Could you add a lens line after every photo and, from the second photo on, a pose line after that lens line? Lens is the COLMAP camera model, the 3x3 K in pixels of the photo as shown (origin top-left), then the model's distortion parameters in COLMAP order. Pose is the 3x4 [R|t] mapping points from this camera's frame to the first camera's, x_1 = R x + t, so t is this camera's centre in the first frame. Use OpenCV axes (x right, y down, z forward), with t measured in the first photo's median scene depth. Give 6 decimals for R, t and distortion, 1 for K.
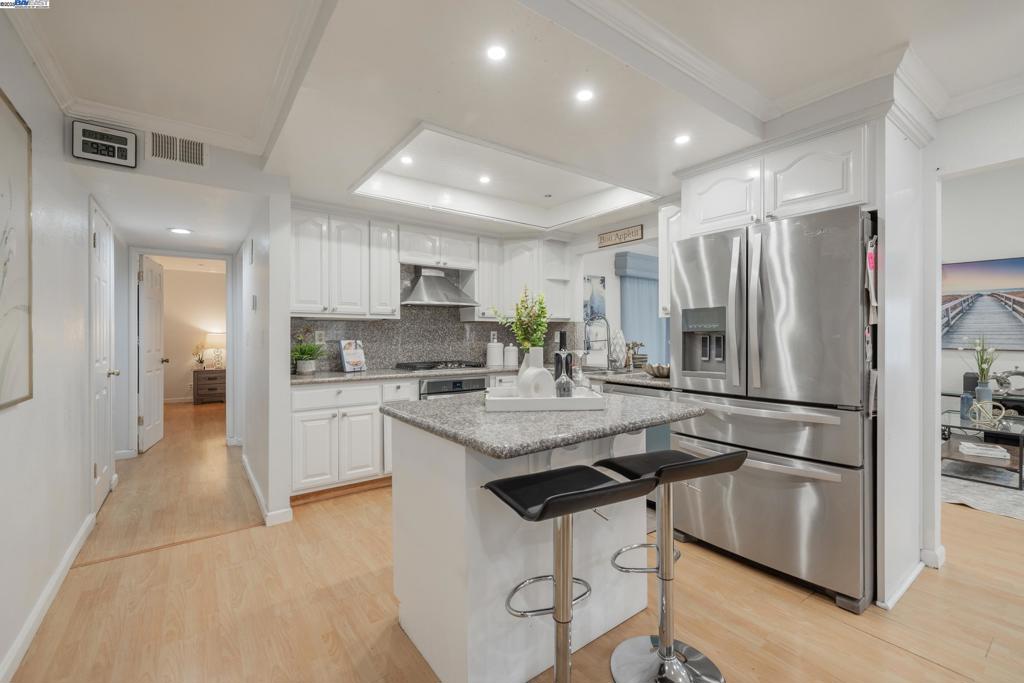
lens RADIAL K [[435.3, 0, 508.1], [0, 435.3, 335.8], [0, 0, 1]] dist [0.002904, 0.000237]
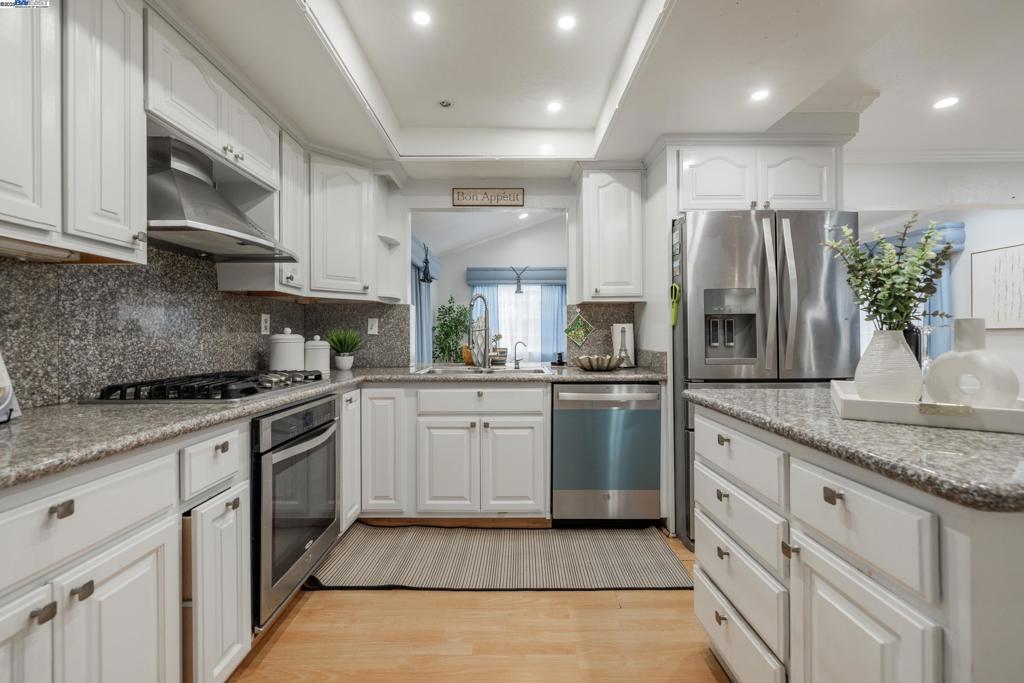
lens RADIAL K [[435.3, 0, 510.4], [0, 435.3, 334.3], [0, 0, 1]] dist [0.002904, 0.000237]
pose [[0.584626, 0.001021, 0.811303, -0.294780], [0.003538, 0.999986, -0.003808, 0.017924], [-0.811295, 0.005096, 0.584614, 0.428689]]
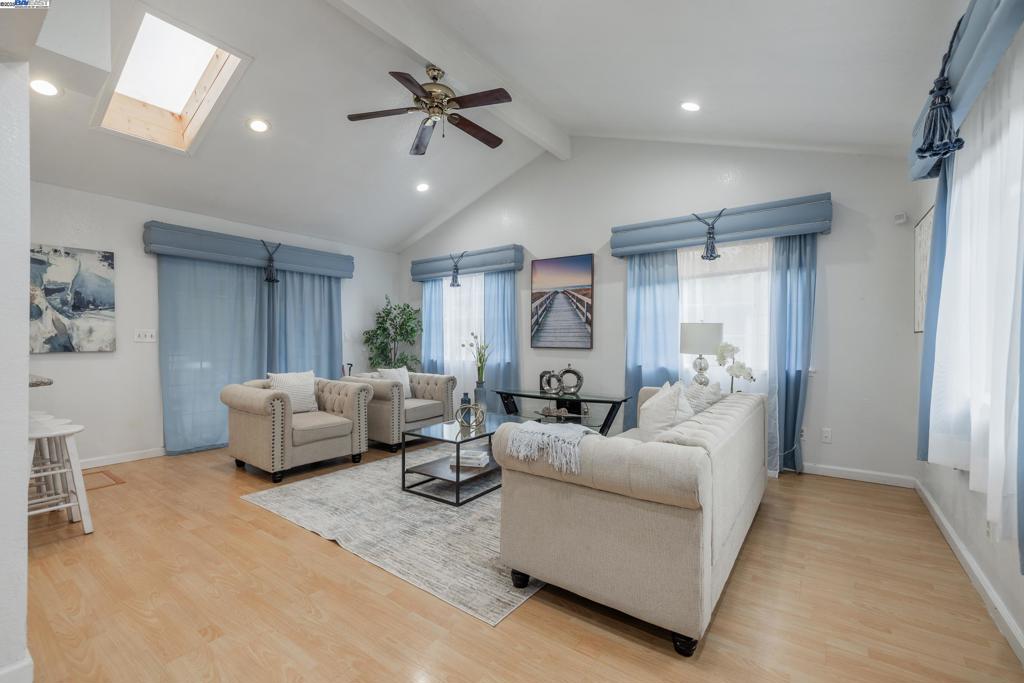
lens RADIAL K [[435.3, 0, 510.3], [0, 435.3, 348.6], [0, 0, 1]] dist [0.002904, 0.000237]
pose [[0.950369, -0.008102, 0.311019, 0.729924], [0.002941, 0.999850, 0.017059, 0.018087], [-0.311110, -0.015297, 0.950251, 0.105788]]
